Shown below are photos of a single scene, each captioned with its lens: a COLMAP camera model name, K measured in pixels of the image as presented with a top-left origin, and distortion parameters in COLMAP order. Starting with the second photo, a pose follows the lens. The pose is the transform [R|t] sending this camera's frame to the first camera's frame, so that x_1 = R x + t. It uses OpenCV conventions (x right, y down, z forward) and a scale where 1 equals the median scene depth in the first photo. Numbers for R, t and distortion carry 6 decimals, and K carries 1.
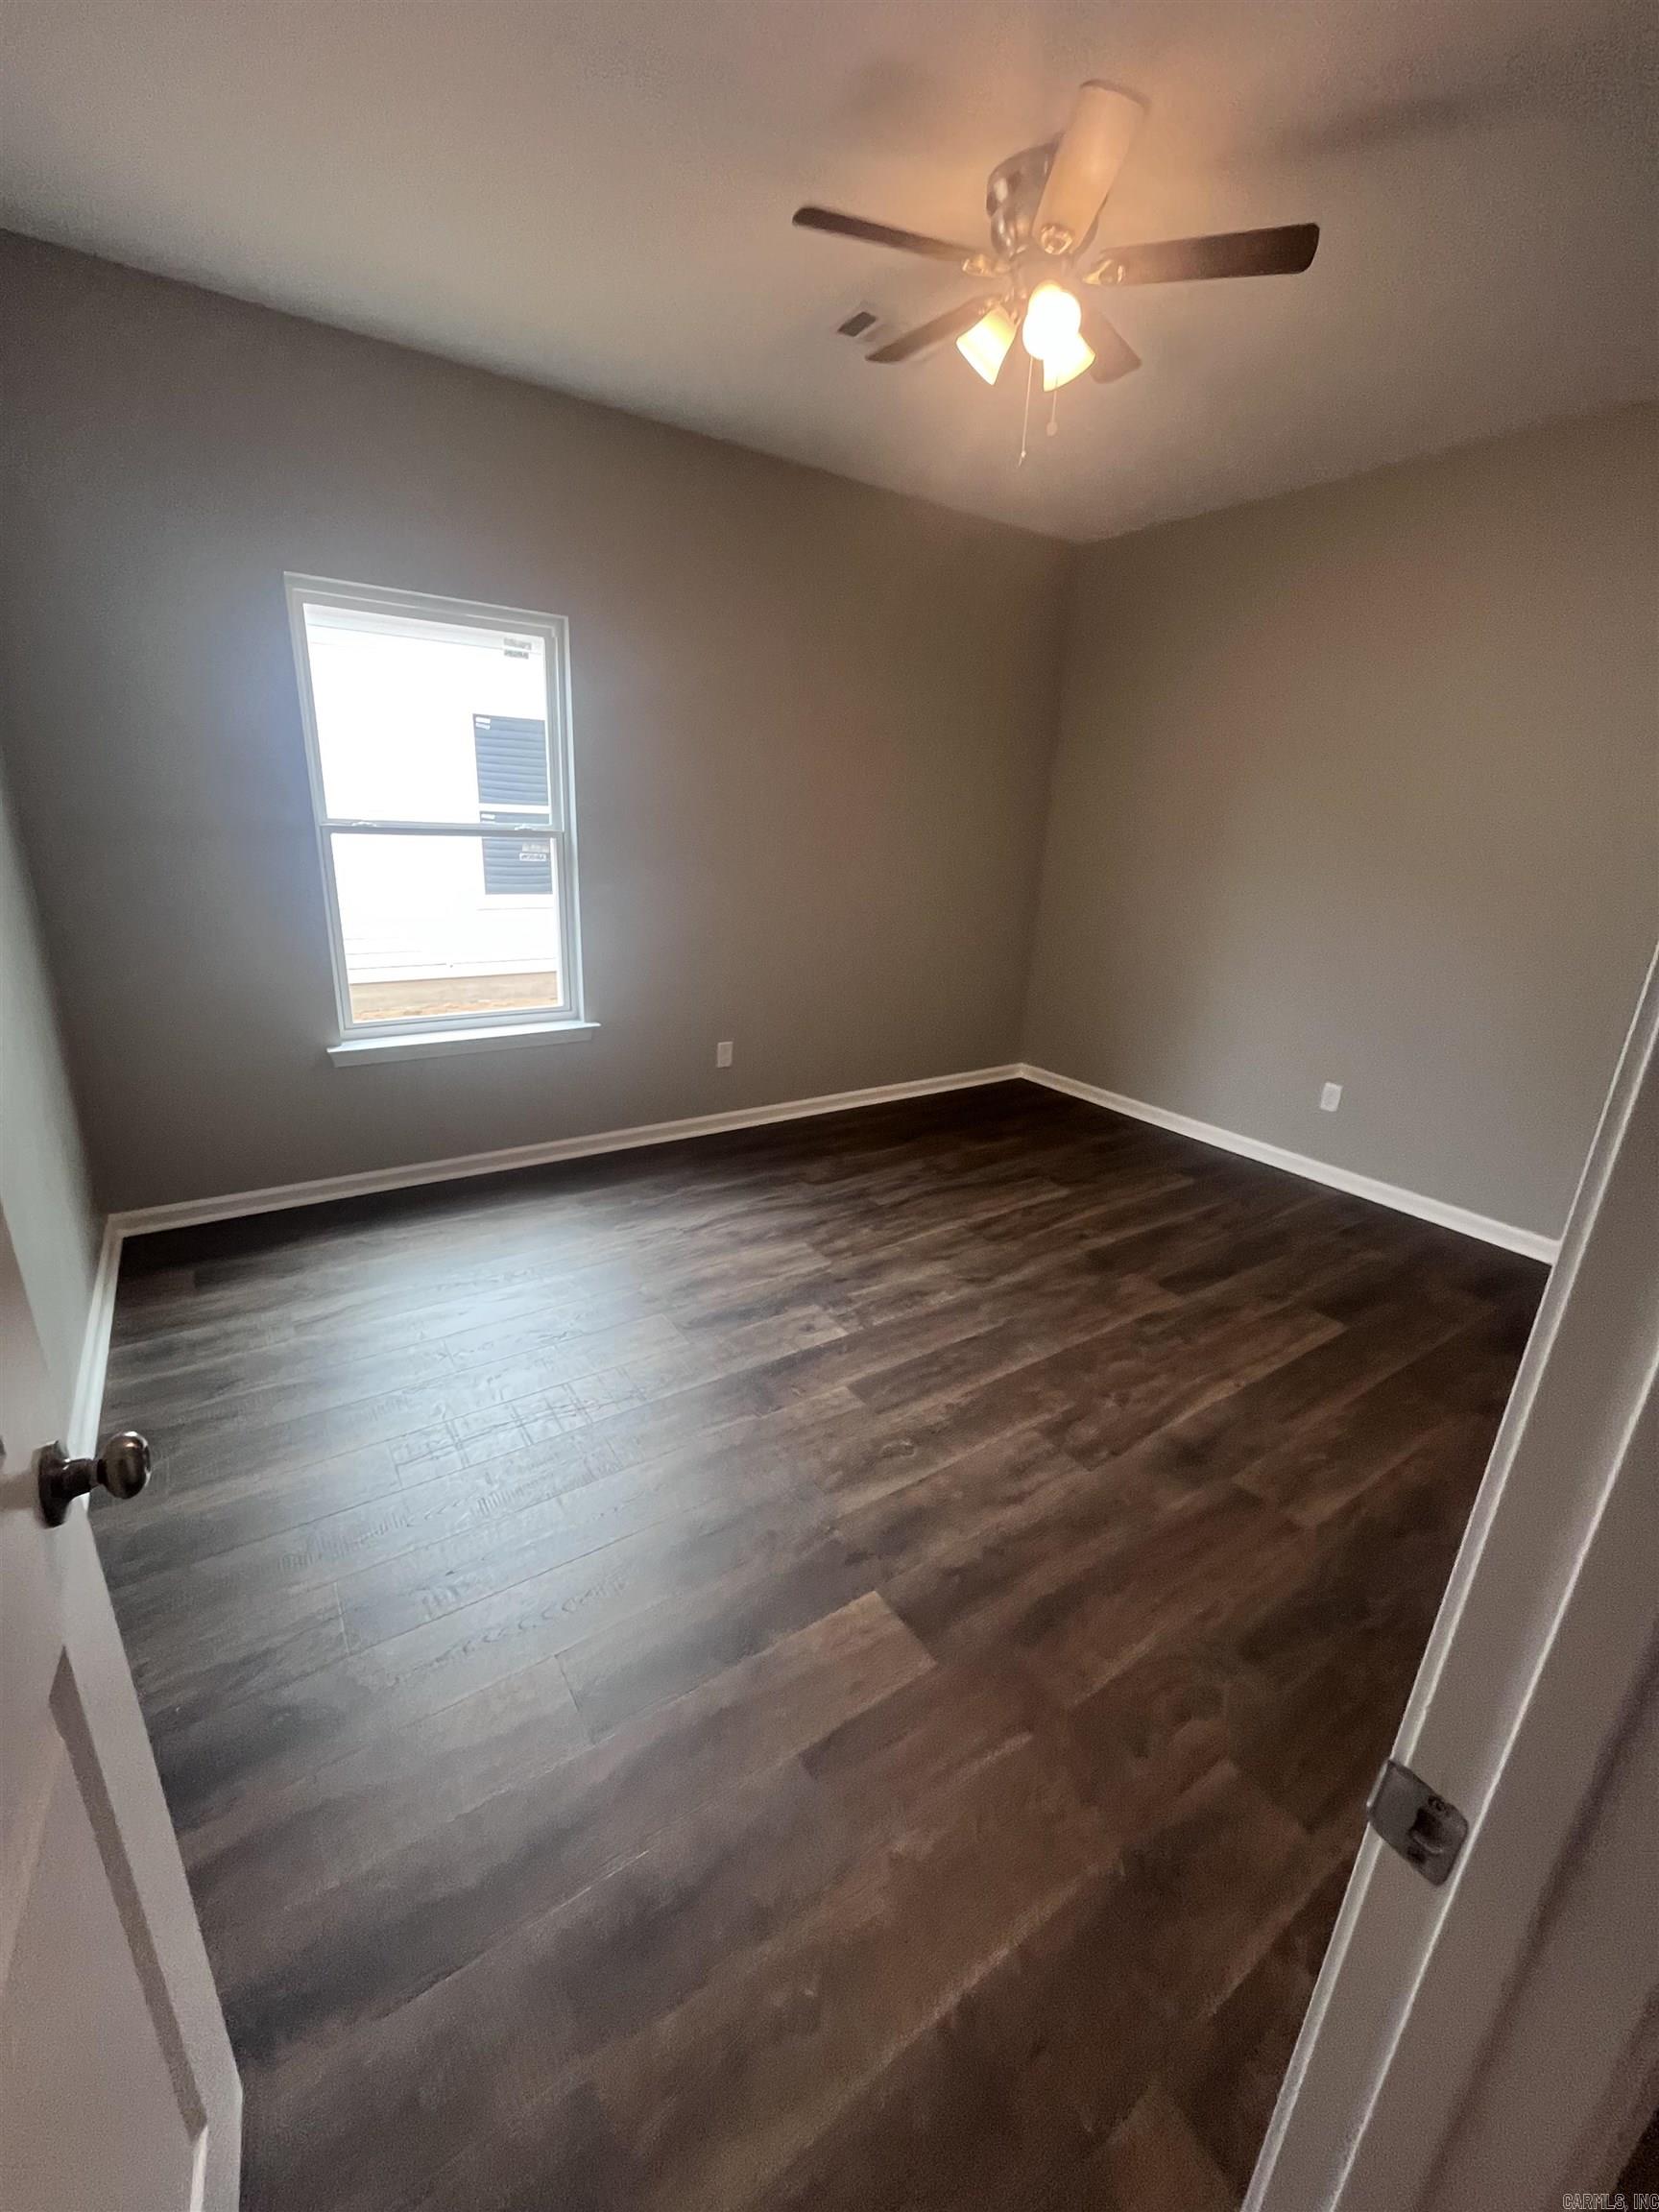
lens RADIAL K [[897.1, 0, 829.5], [0, 897.1, 1106.0], [0, 0, 1]] dist [-0.001560, 0.000169]
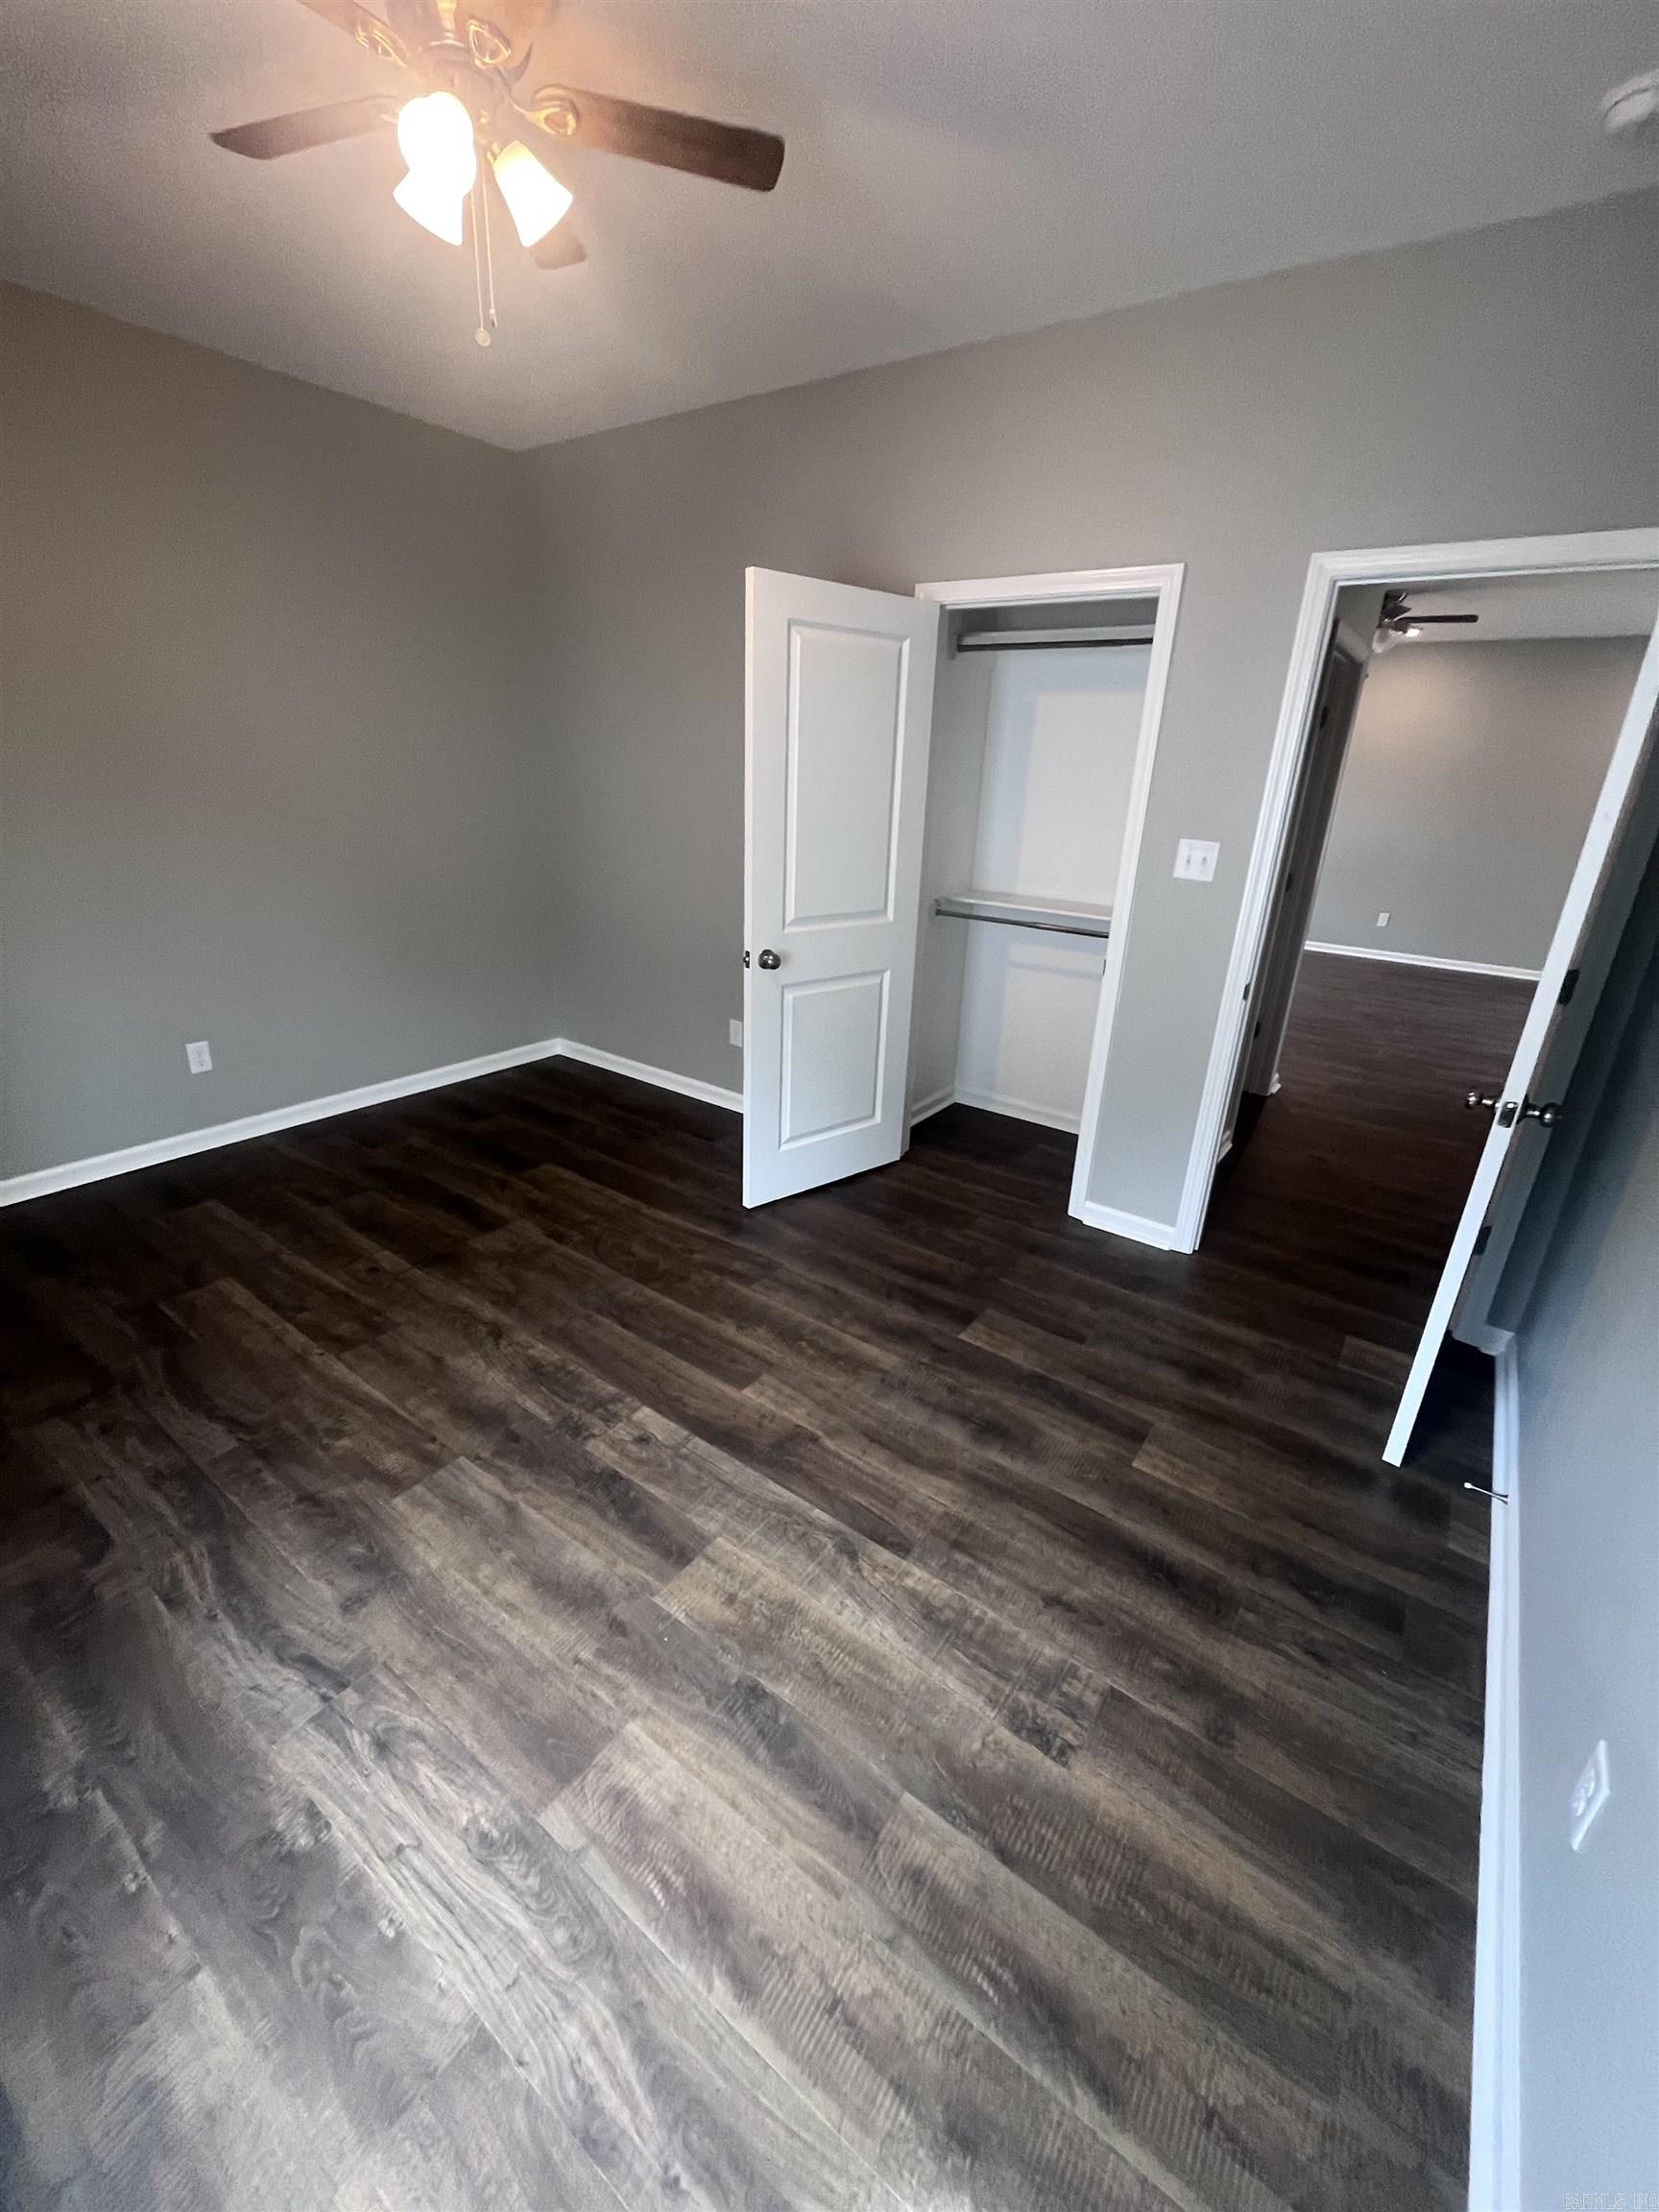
lens RADIAL K [[897.1, 0, 829.5], [0, 897.1, 1106.0], [0, 0, 1]] dist [-0.001560, 0.000169]
pose [[-0.342274, -0.386304, 0.856515, -0.570885], [0.242355, 0.844432, 0.477702, -0.307172], [-0.907807, 0.371085, -0.195404, 0.771263]]
